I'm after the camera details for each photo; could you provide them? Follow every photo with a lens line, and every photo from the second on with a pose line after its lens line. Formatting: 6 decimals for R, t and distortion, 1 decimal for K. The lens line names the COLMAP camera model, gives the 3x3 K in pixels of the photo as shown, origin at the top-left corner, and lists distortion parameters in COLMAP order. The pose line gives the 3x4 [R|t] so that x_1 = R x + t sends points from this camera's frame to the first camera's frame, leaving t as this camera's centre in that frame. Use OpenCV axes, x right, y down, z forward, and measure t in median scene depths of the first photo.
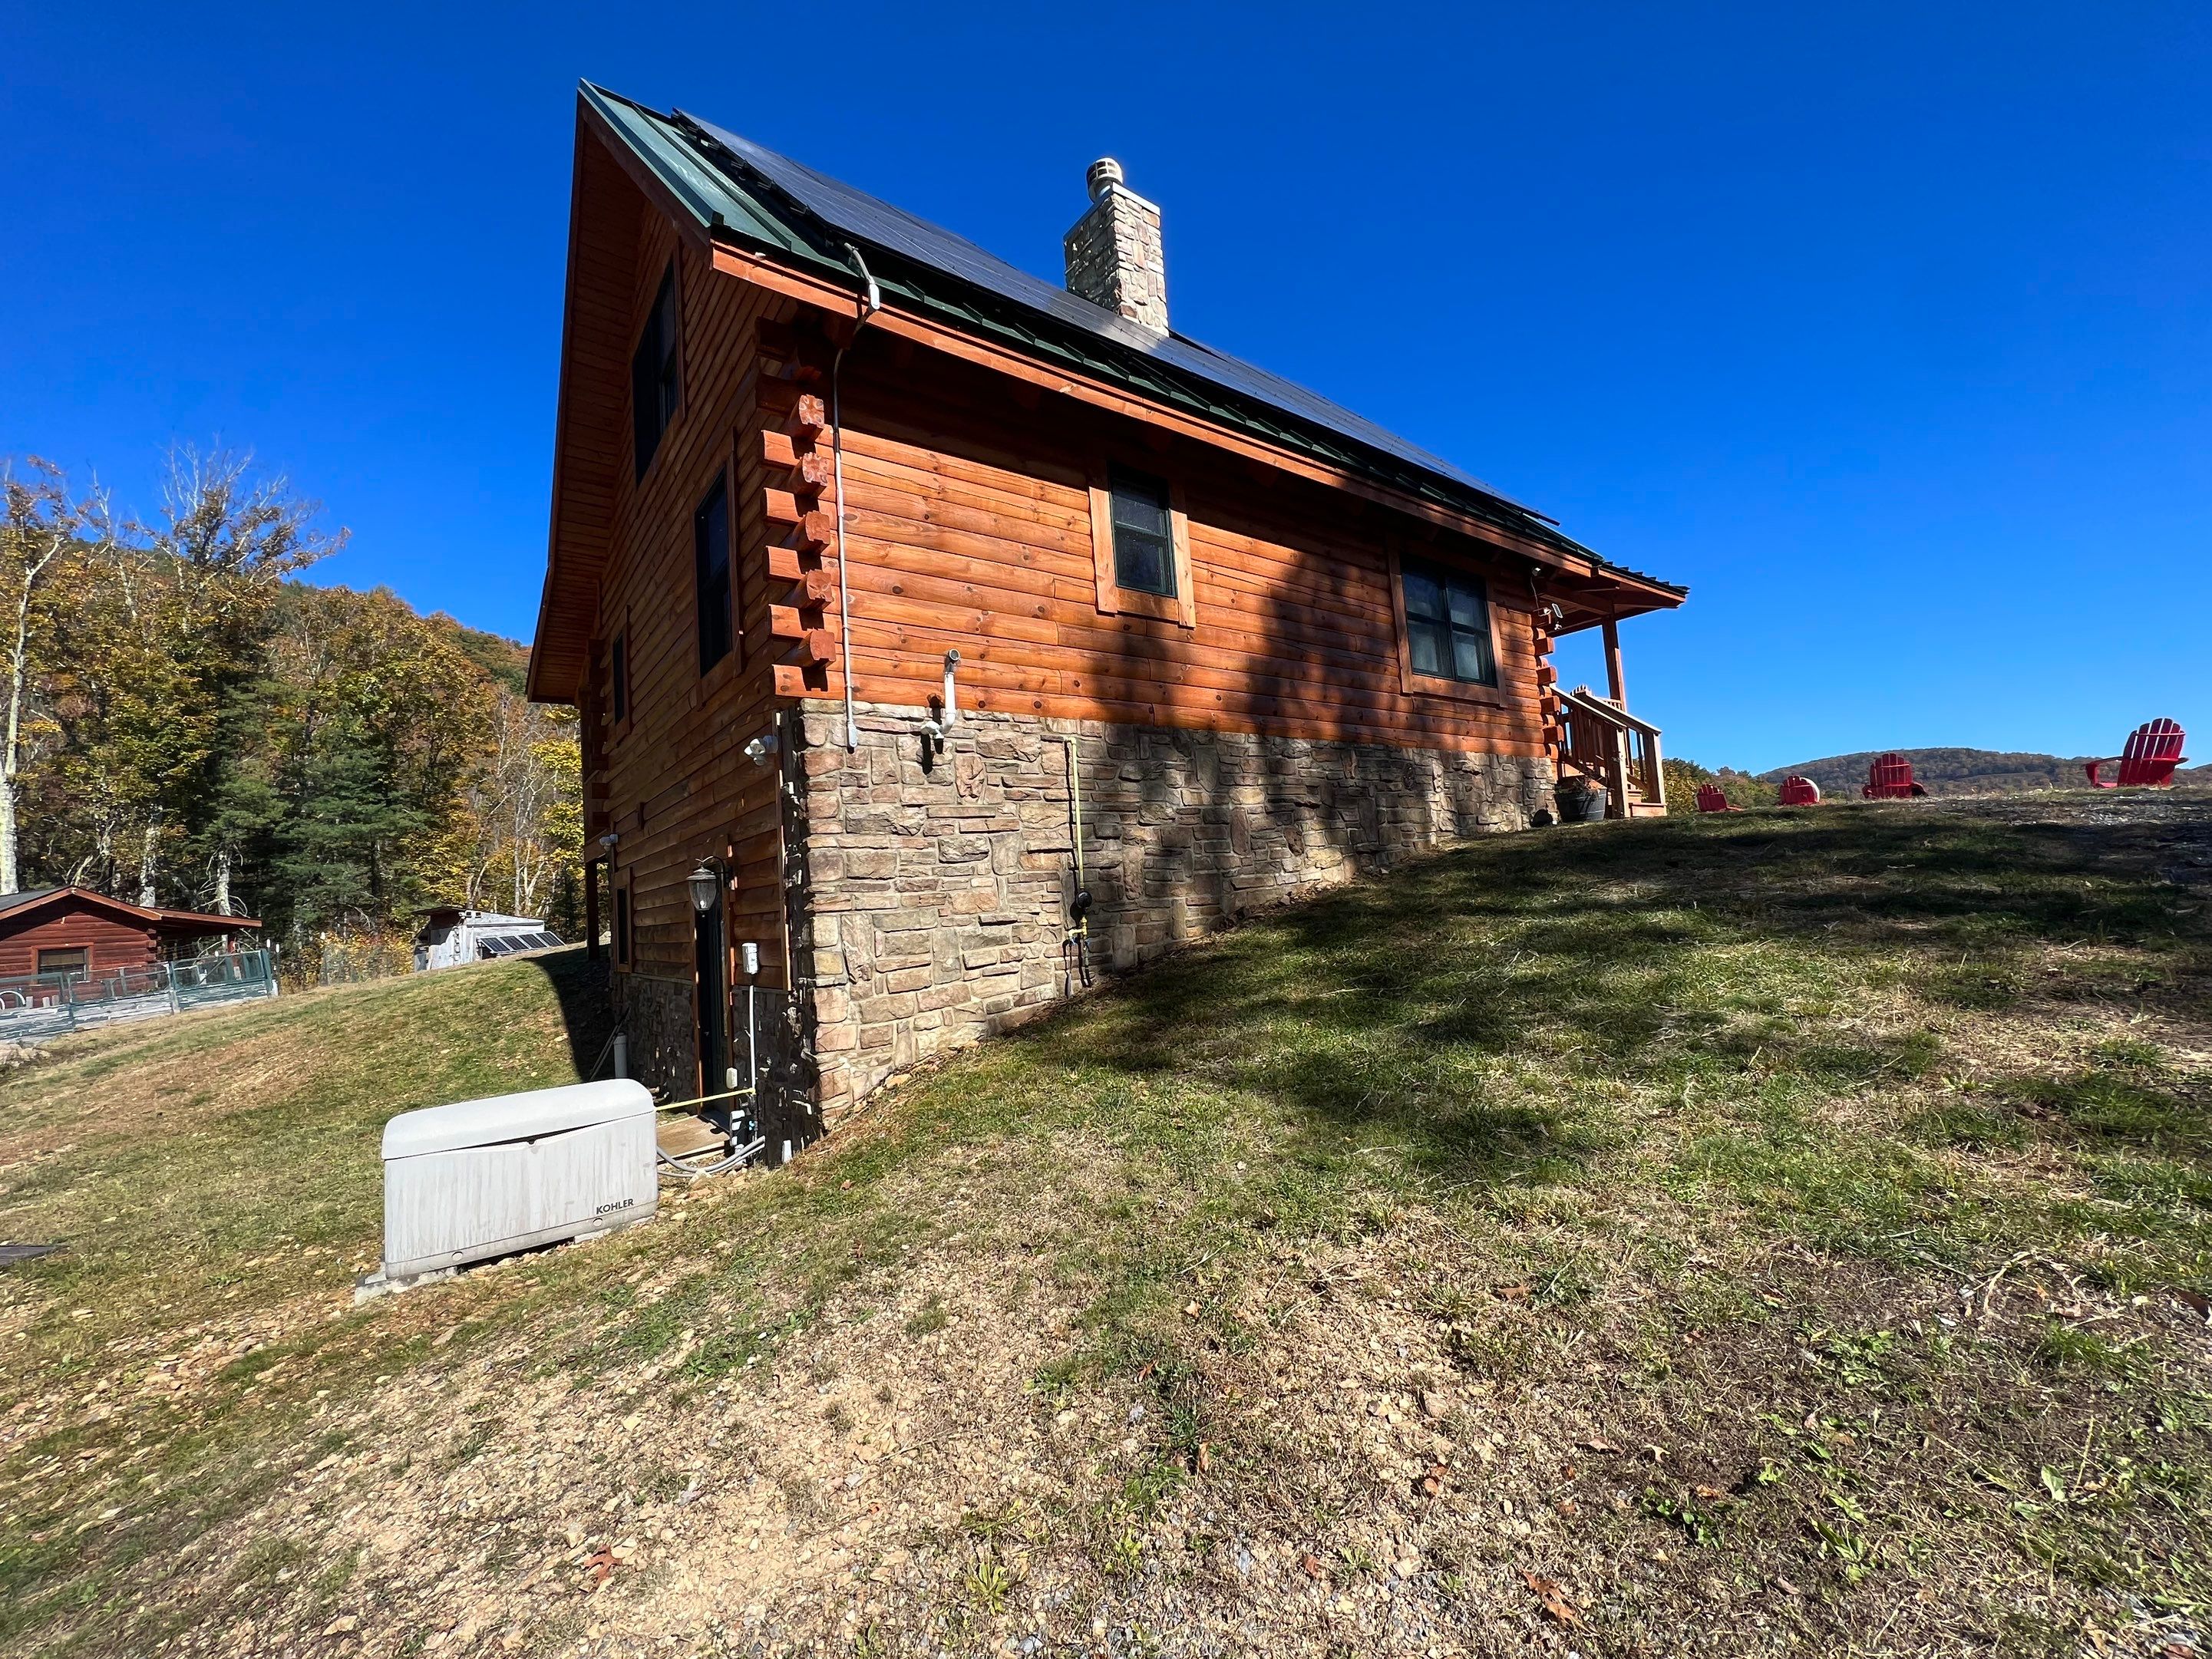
lens RADIAL K [[891.0, 0, 1100.9], [0, 891.0, 836.9], [0, 0, 1]] dist [0.000575, 0.000127]
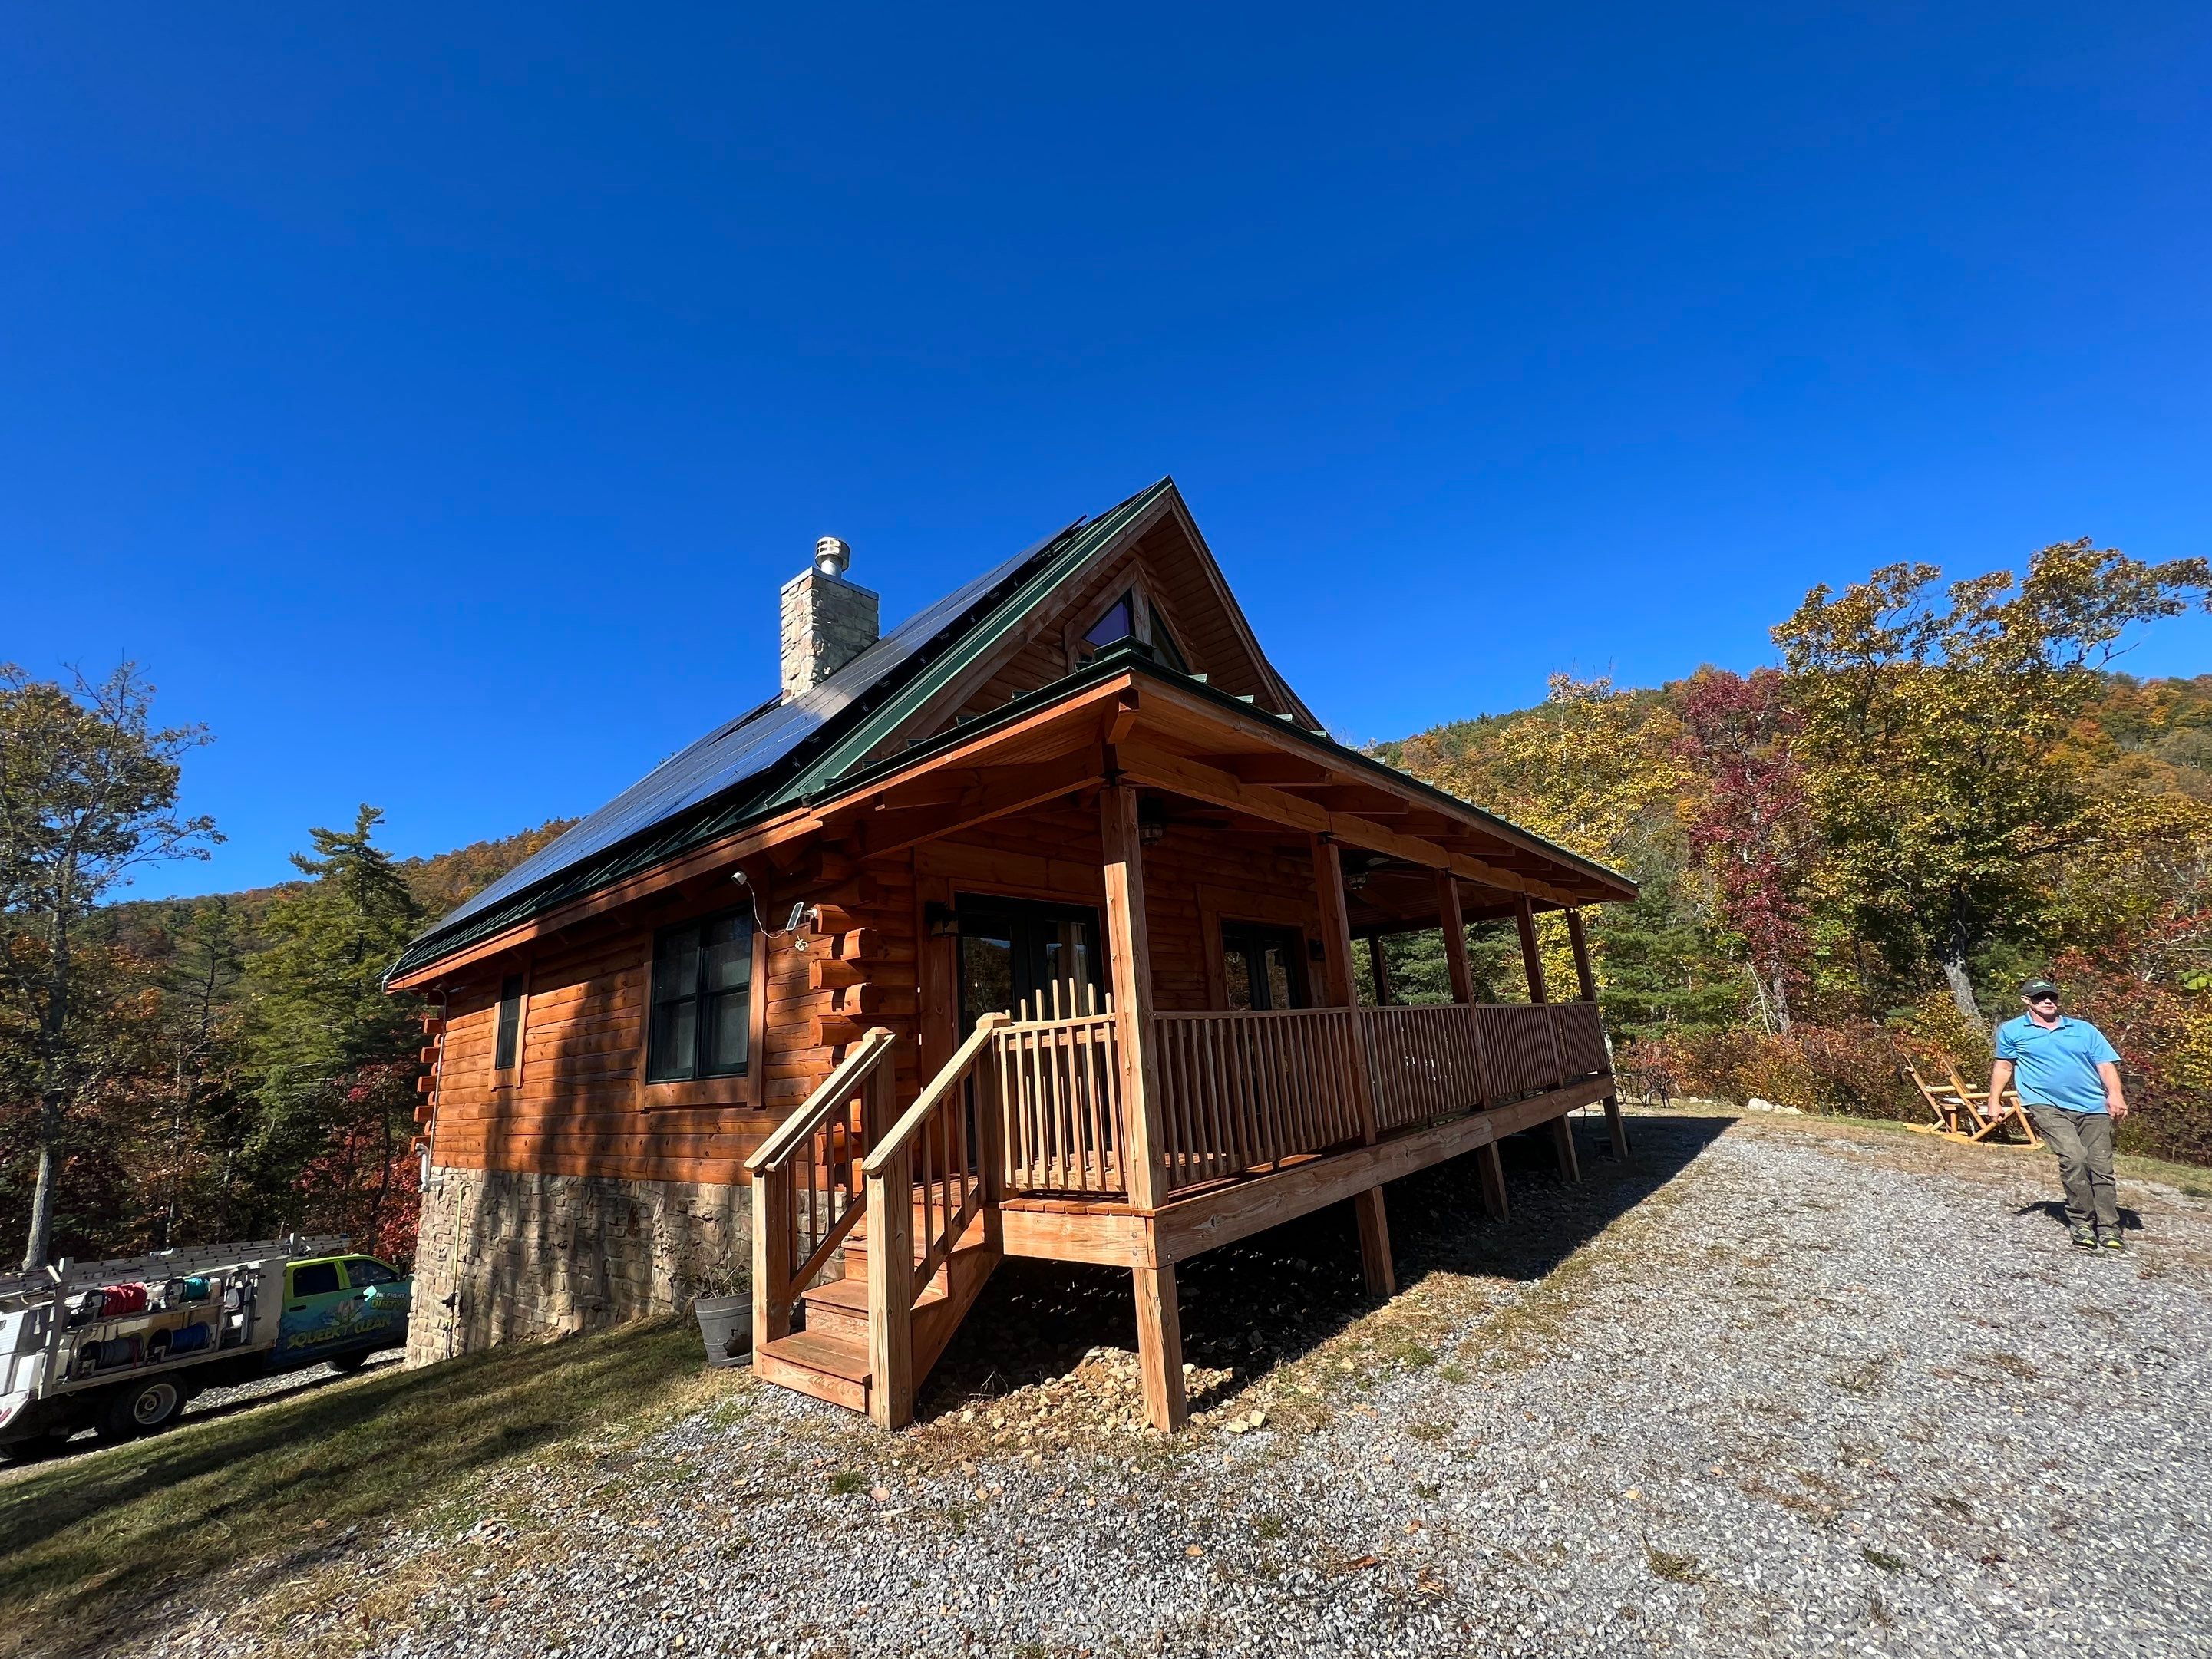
lens RADIAL K [[891.0, 0, 1107.2], [0, 891.0, 835.1], [0, 0, 1]] dist [0.000575, 0.000127]
pose [[0.227393, -0.186395, -0.955798, 1.306949], [0.129286, 0.978600, -0.160083, -0.229896], [0.965183, -0.087169, 0.246625, 1.270787]]
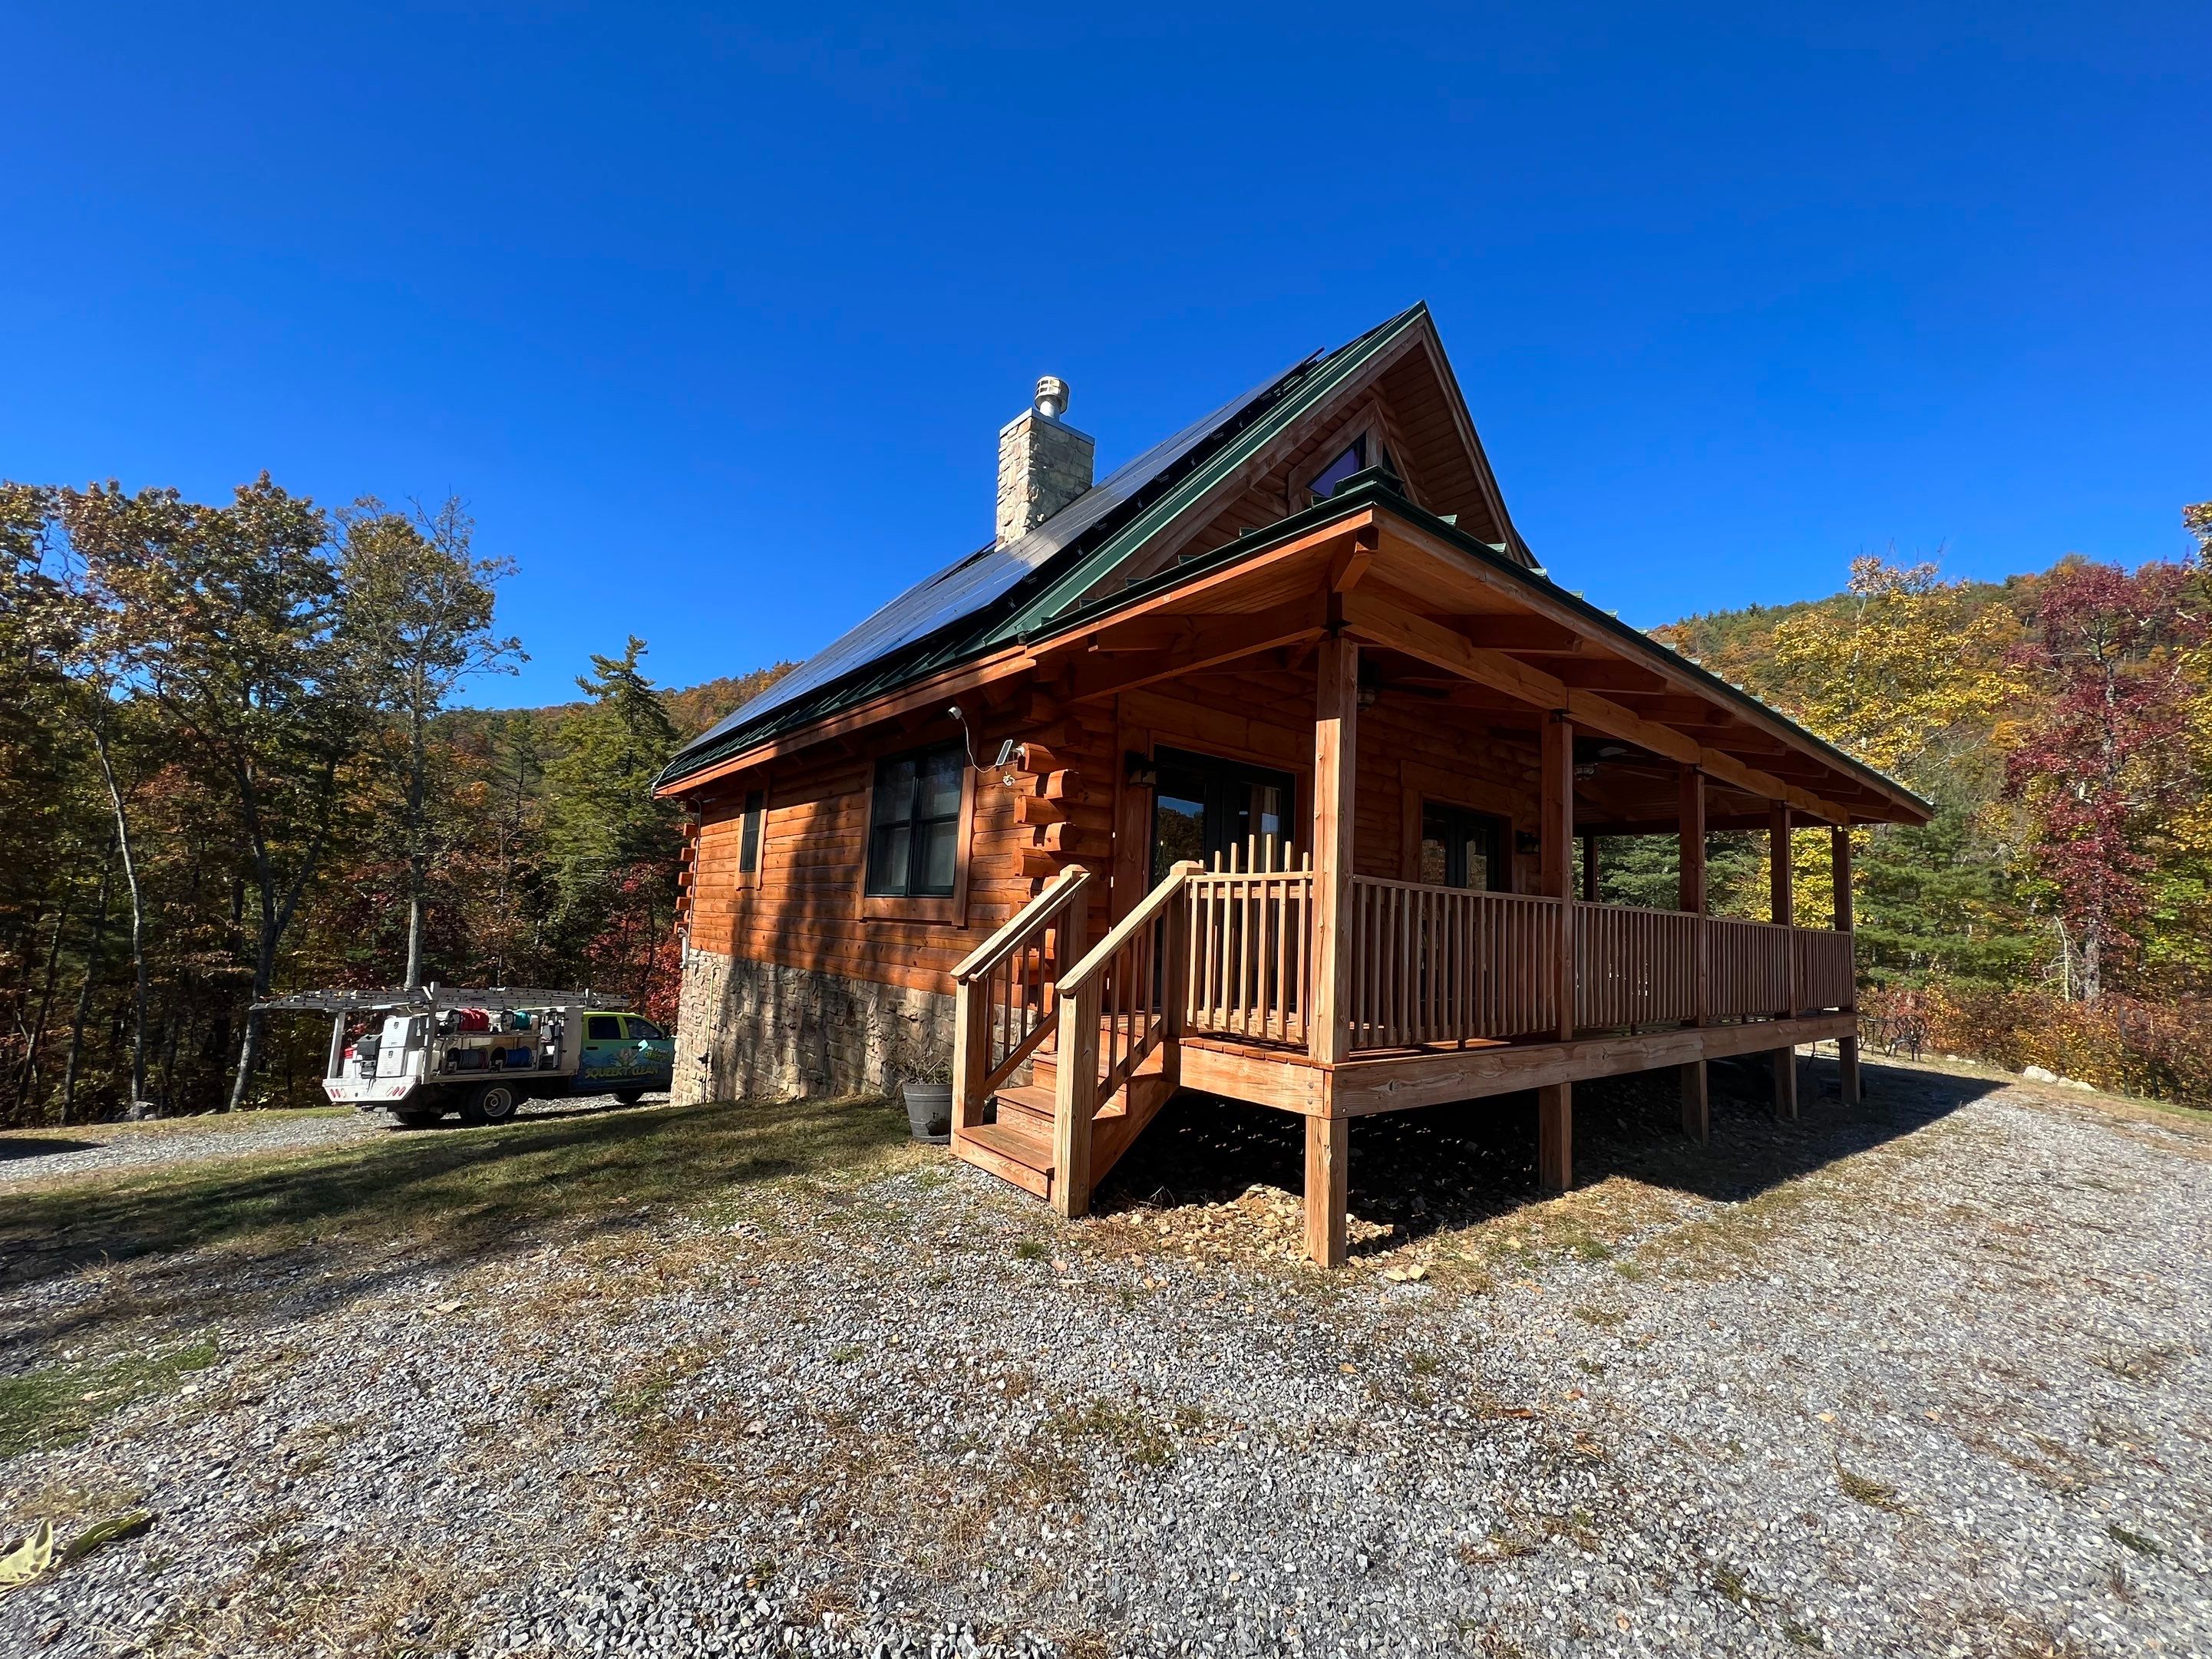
lens RADIAL K [[891.0, 0, 1106.3], [0, 891.0, 836.1], [0, 0, 1]] dist [0.000575, 0.000127]
pose [[0.036049, -0.034553, -0.998752, 1.300613], [0.023386, 0.999158, -0.033723, -0.216758], [0.999076, -0.022142, 0.036827, 1.256988]]
